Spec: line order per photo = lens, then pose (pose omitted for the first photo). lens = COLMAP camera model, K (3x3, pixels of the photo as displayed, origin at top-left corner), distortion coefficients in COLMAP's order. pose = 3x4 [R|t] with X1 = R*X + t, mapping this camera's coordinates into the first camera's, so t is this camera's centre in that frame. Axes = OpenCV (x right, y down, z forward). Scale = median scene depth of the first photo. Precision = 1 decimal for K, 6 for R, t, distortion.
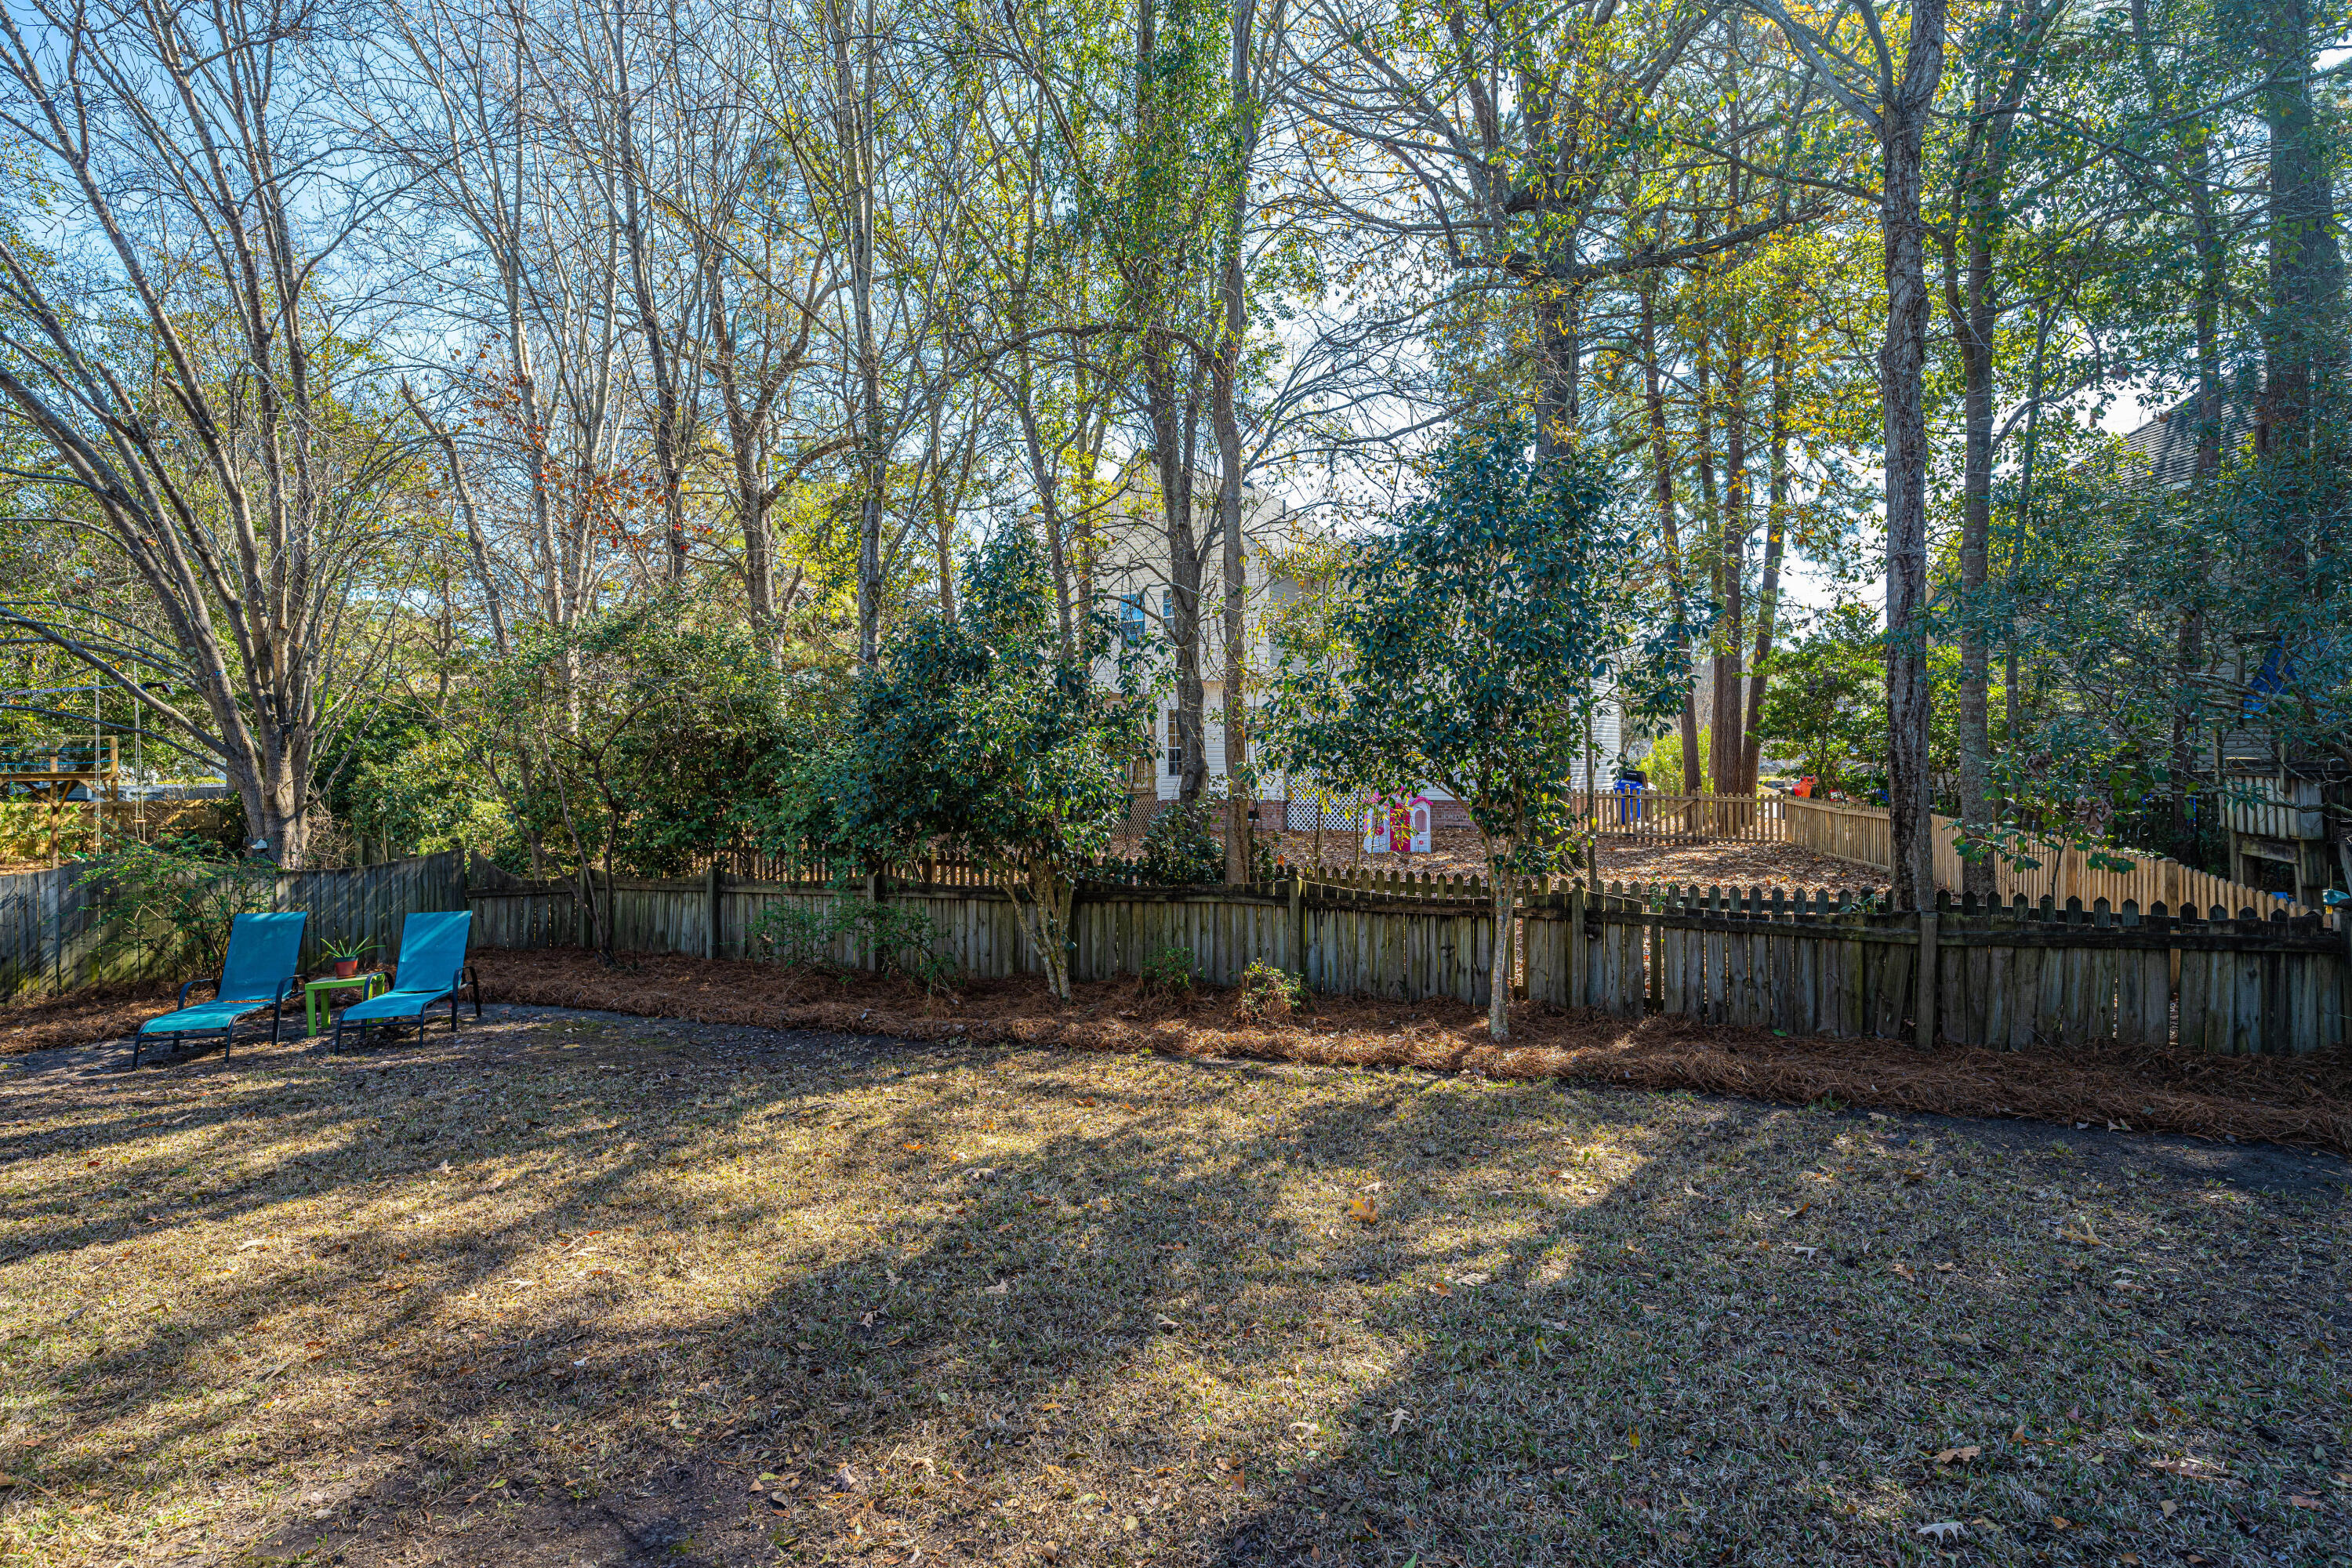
lens RADIAL K [[1147.6, 0, 1177.8], [0, 1147.6, 770.8], [0, 0, 1]] dist [-0.015259, -0.000810]
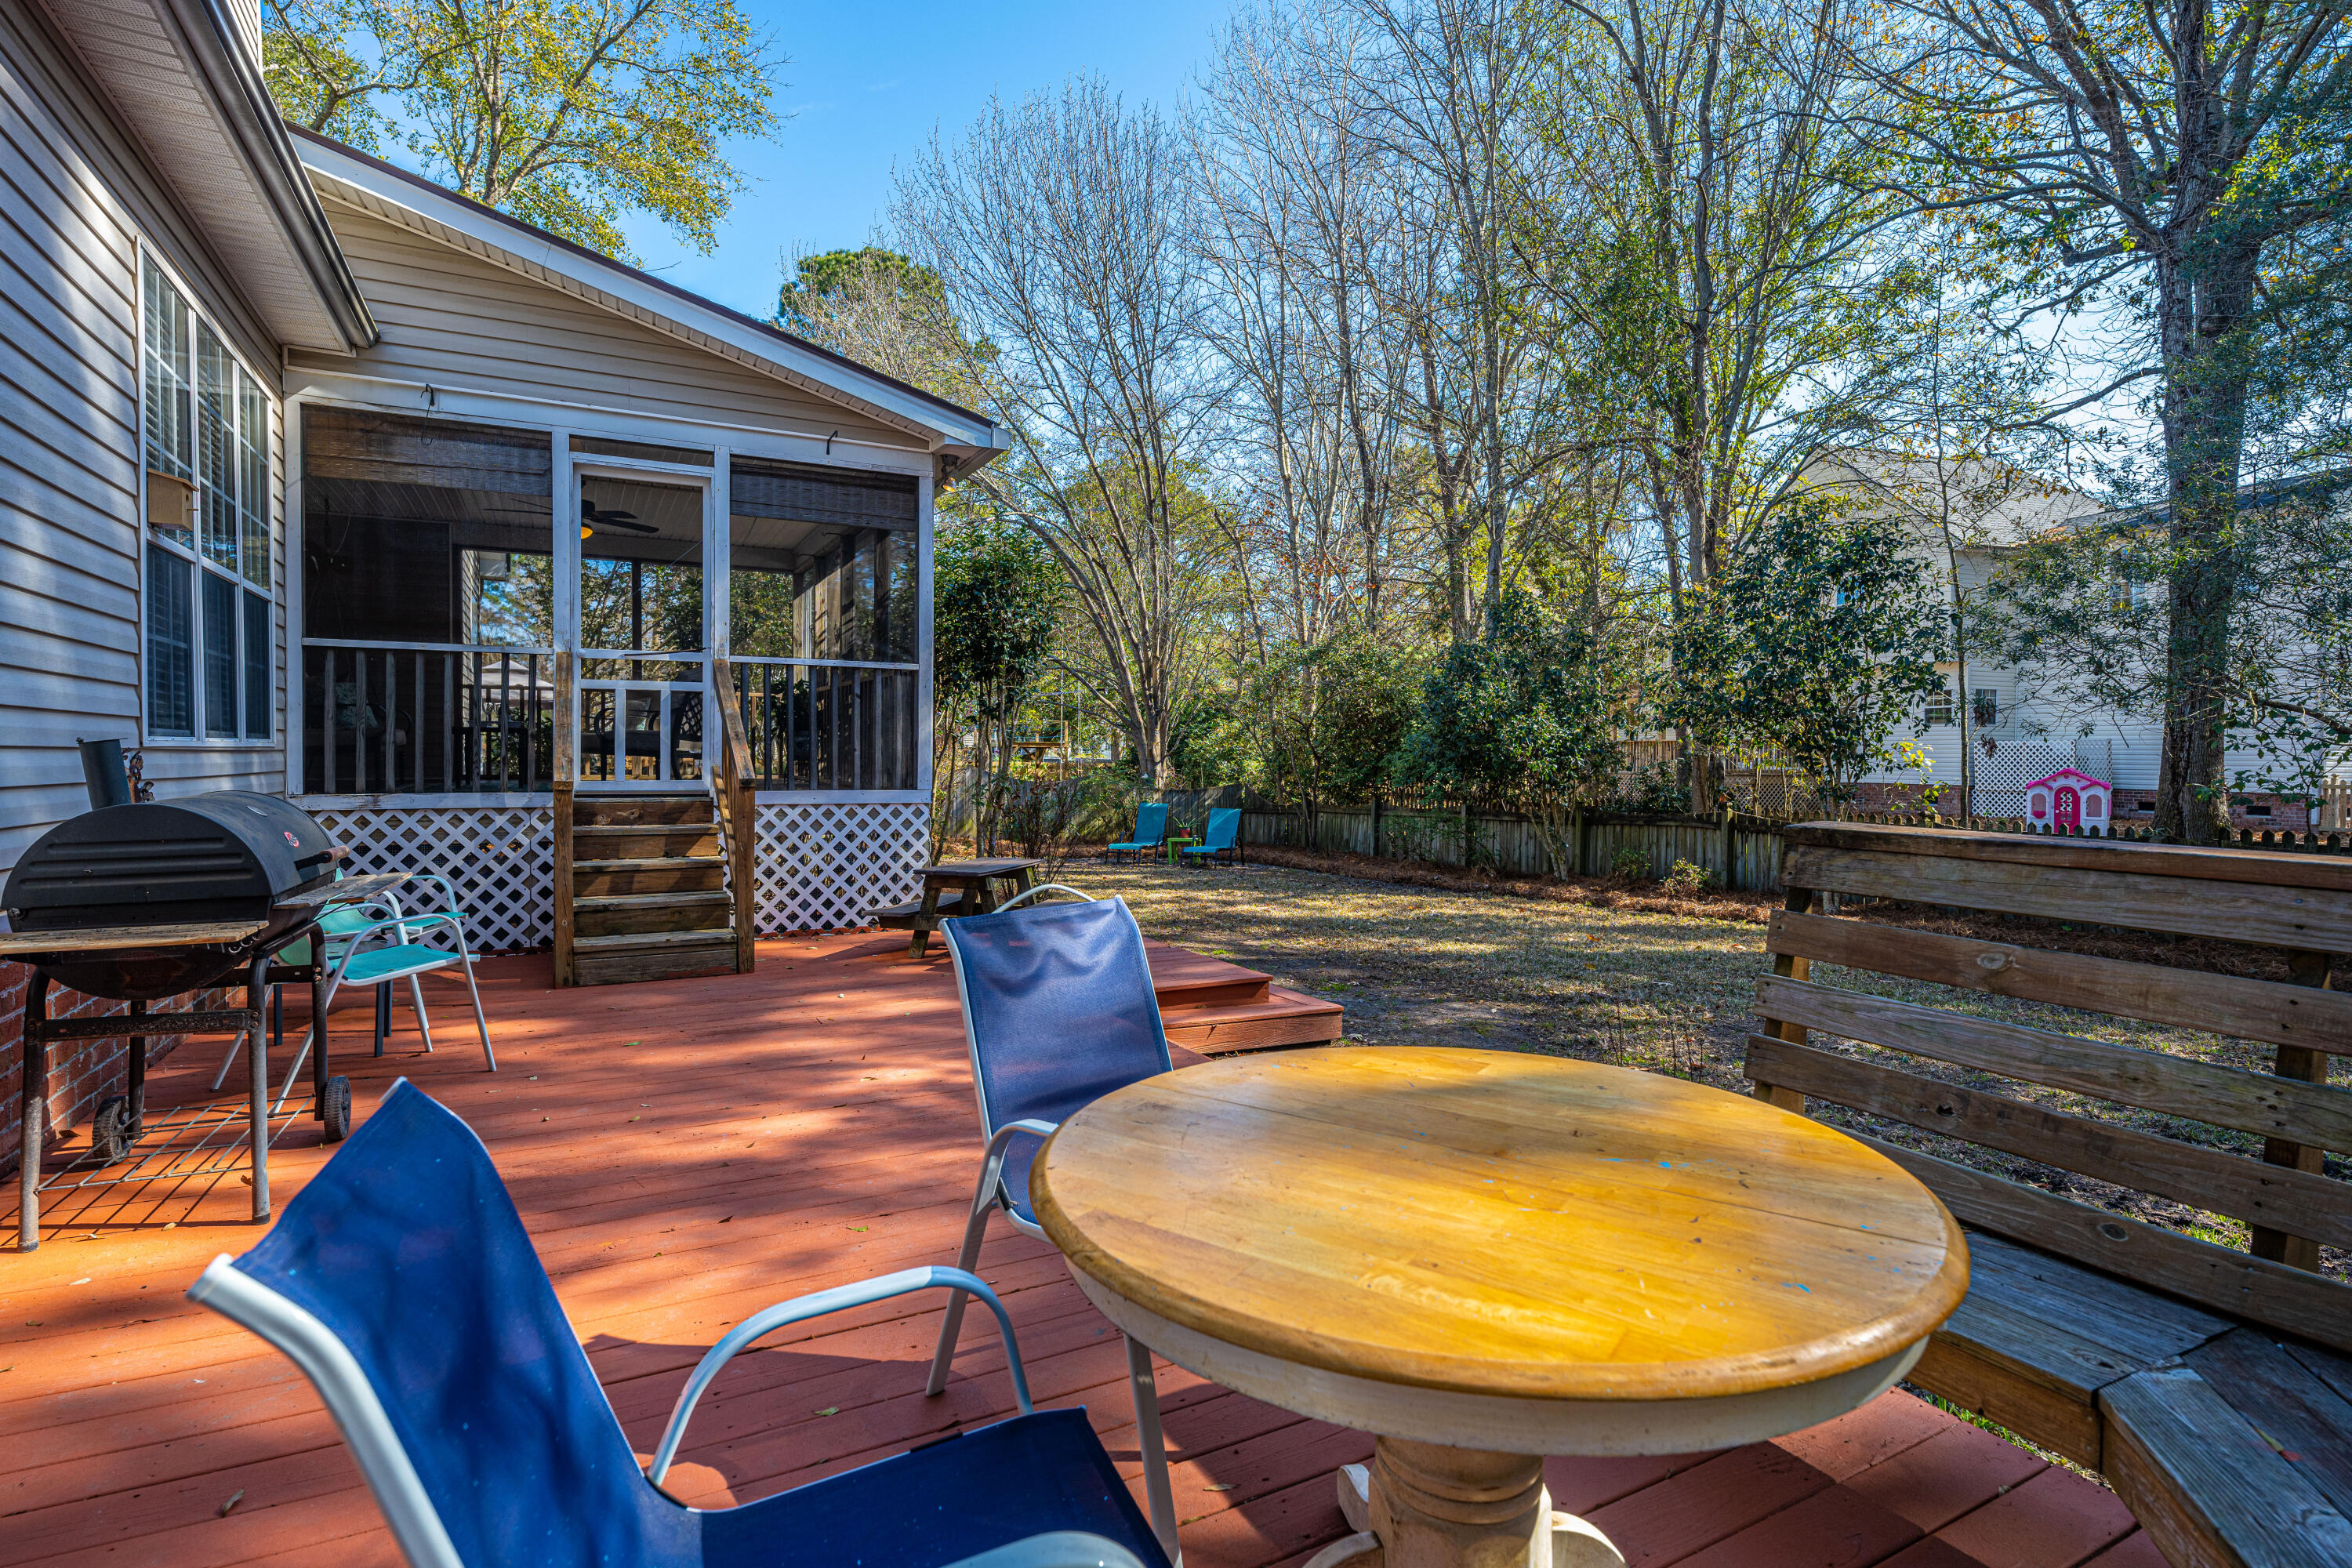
lens RADIAL K [[1147.6, 0, 1181.3], [0, 1147.6, 780.0], [0, 0, 1]] dist [-0.015259, -0.000810]
pose [[0.809913, 0.026217, -0.585963, 0.325440], [-0.018365, 0.999644, 0.019342, 0.035361], [0.586262, -0.004905, 0.810107, -0.467700]]
